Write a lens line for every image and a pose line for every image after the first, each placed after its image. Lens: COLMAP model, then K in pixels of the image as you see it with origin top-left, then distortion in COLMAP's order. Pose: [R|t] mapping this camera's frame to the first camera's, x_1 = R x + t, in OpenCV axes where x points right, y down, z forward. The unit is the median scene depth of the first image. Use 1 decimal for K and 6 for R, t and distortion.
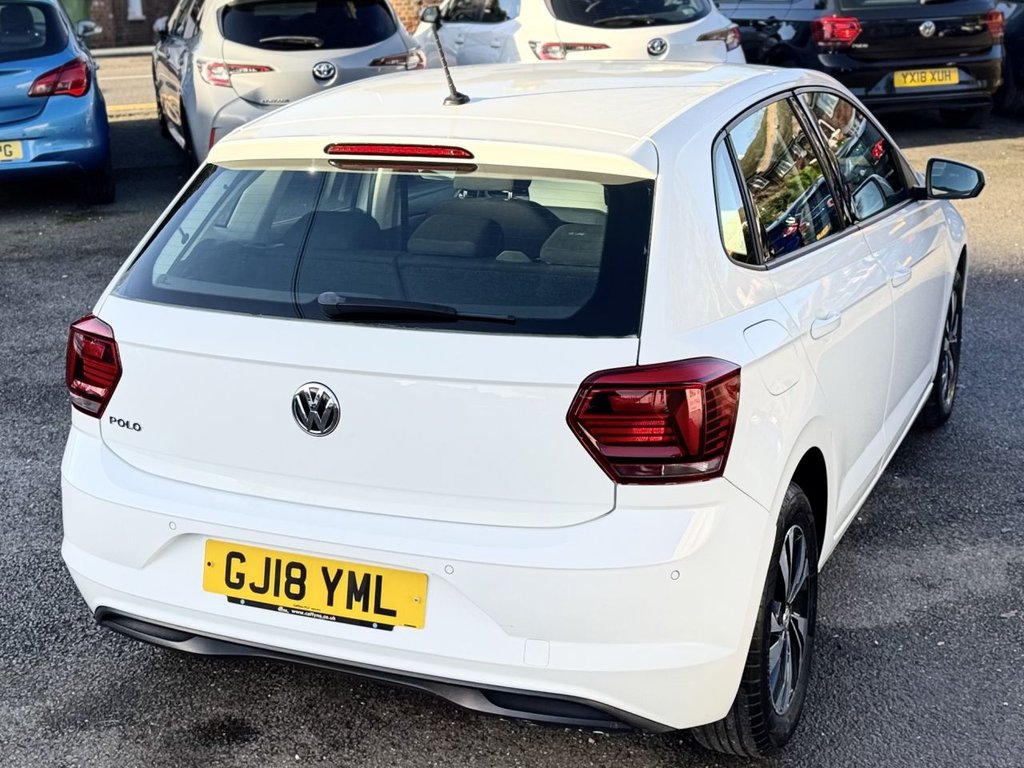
lens RADIAL K [[1509.5, 0, 429.2], [0, 1509.5, 384.2], [0, 0, 1]] dist [0.177966, -0.334768]
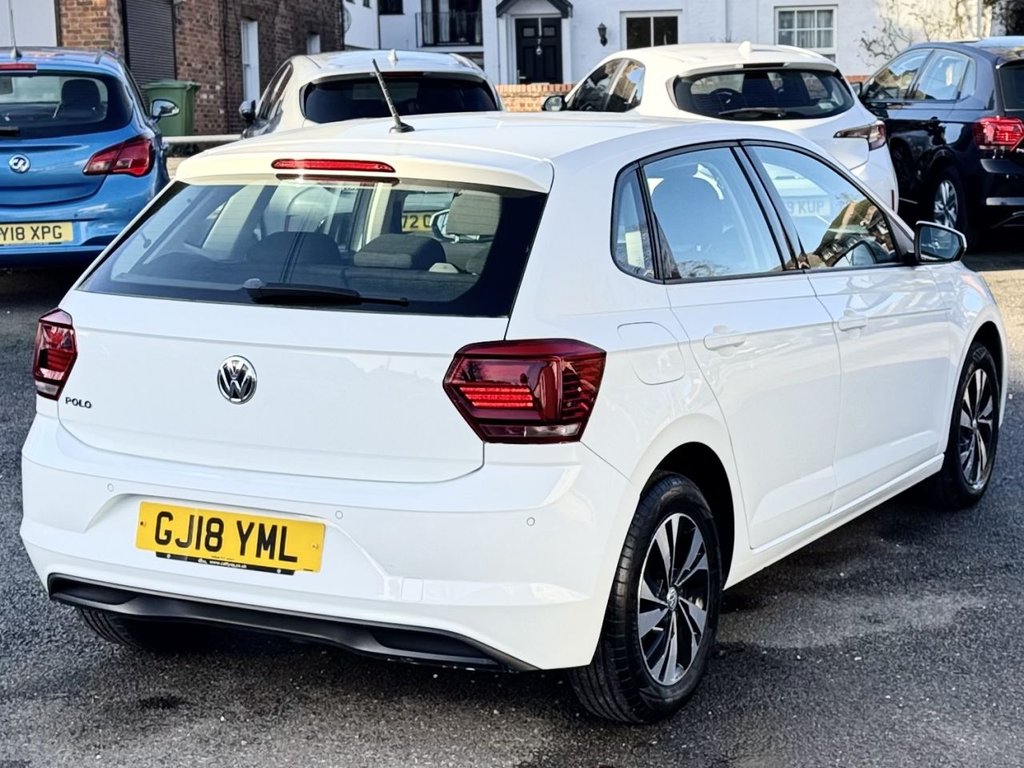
lens RADIAL K [[1964.5, 0, 596.1], [0, 1964.5, 397.0], [0, 0, 1]] dist [0.159030, -0.120827]
pose [[0.999268, 0.030134, -0.023548, 0.209722], [-0.032428, 0.994046, -0.104019, 0.159407], [0.020274, 0.104707, 0.994296, -0.427585]]
